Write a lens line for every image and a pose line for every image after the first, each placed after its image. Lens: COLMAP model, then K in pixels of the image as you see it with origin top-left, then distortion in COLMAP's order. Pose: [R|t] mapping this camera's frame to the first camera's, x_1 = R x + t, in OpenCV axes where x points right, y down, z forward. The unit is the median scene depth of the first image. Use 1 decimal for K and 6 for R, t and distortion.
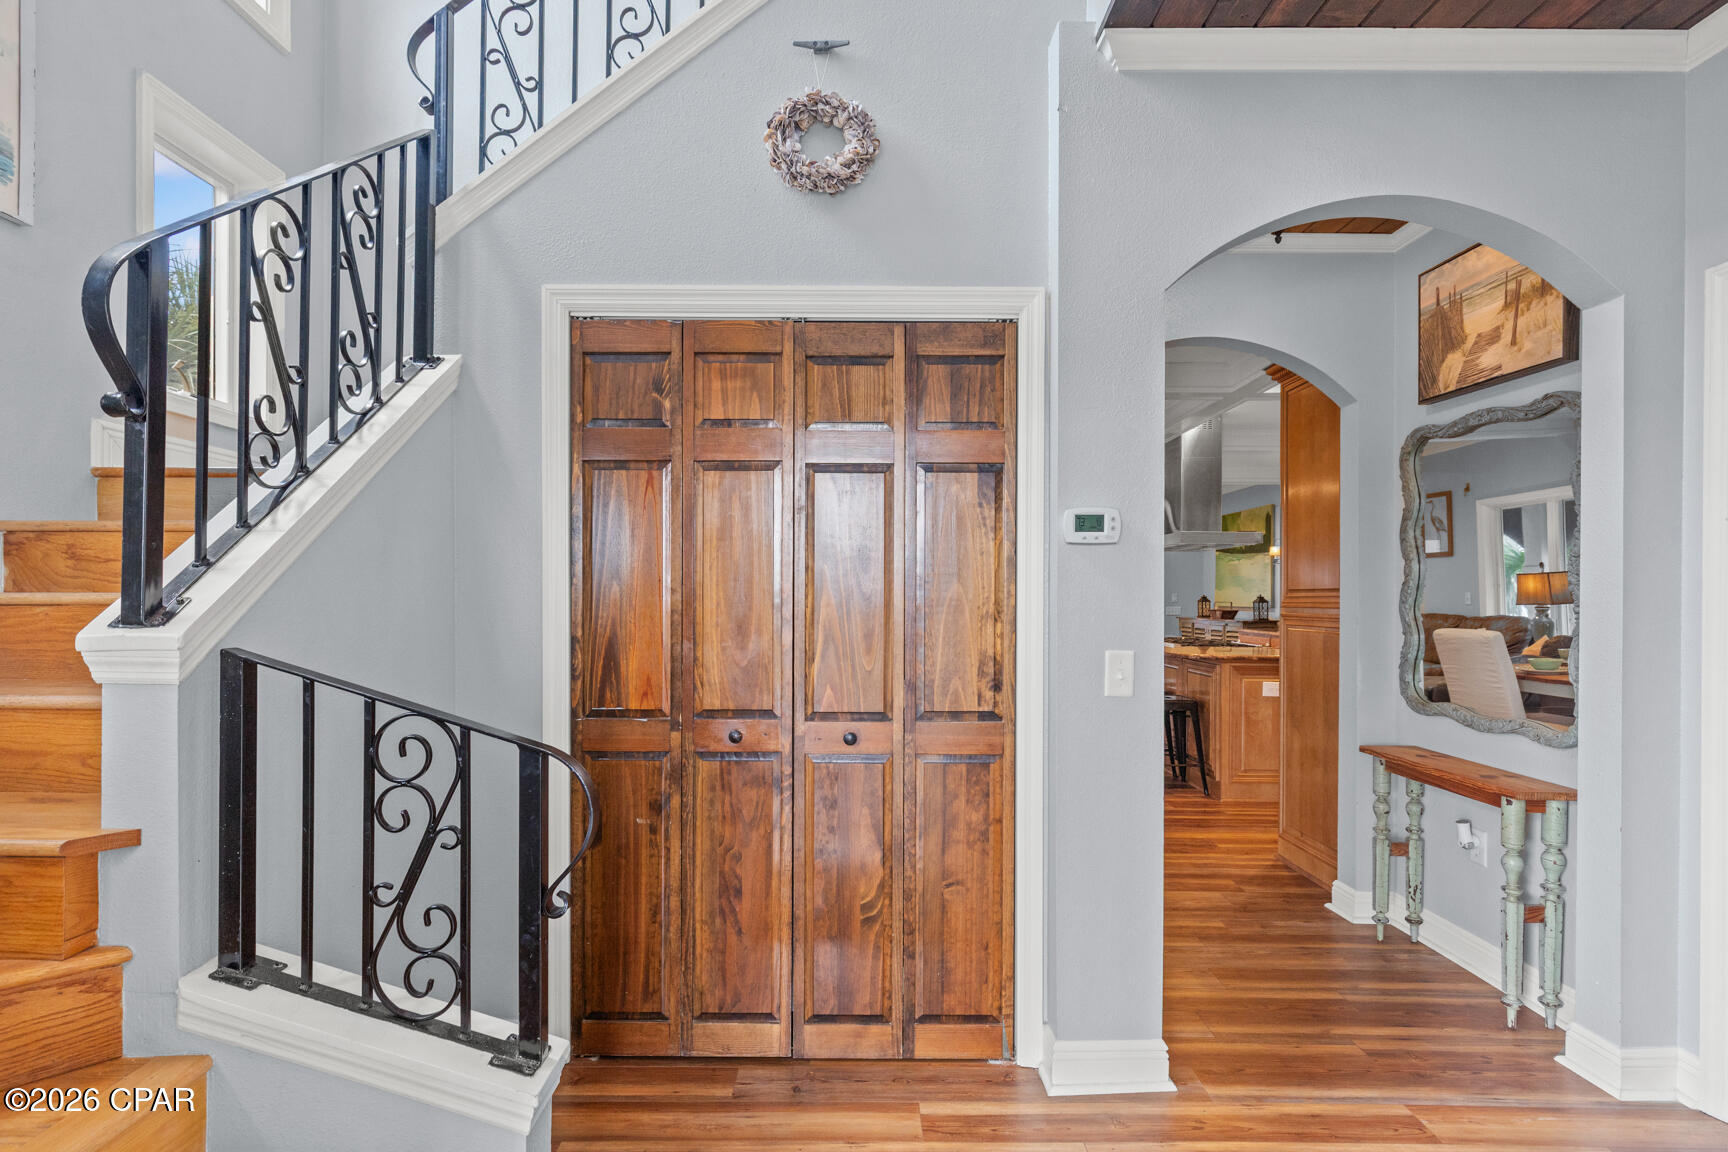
lens RADIAL K [[824.2, 0, 861.4], [0, 824.2, 590.3], [0, 0, 1]] dist [0.000973, 0.000117]
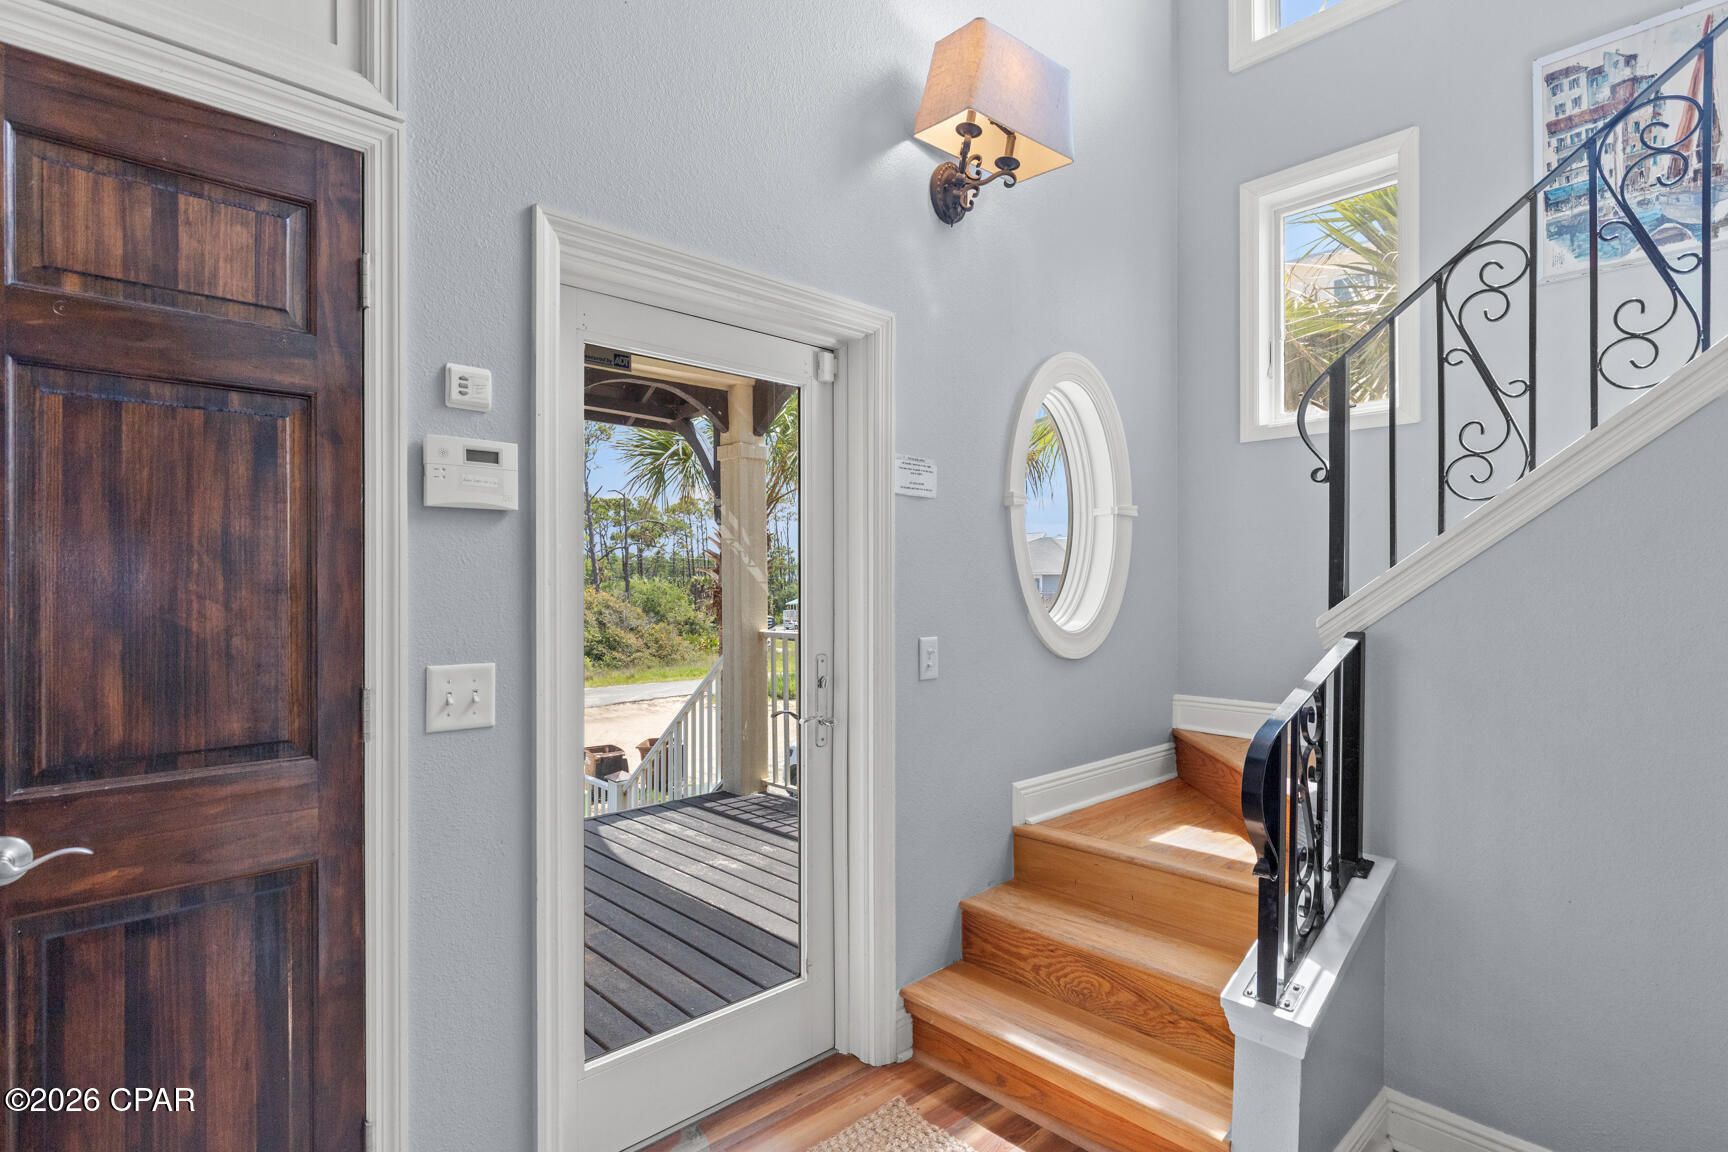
lens RADIAL K [[884.0, 0, 864.0], [0, 884.0, 576.0], [0, 0, 1]] dist [0.001589, 0.000276]
pose [[-0.739018, -0.010333, -0.673607, 0.560547], [-0.002503, 0.999918, -0.012592, -0.000734], [0.673681, -0.007620, -0.738983, 0.993378]]
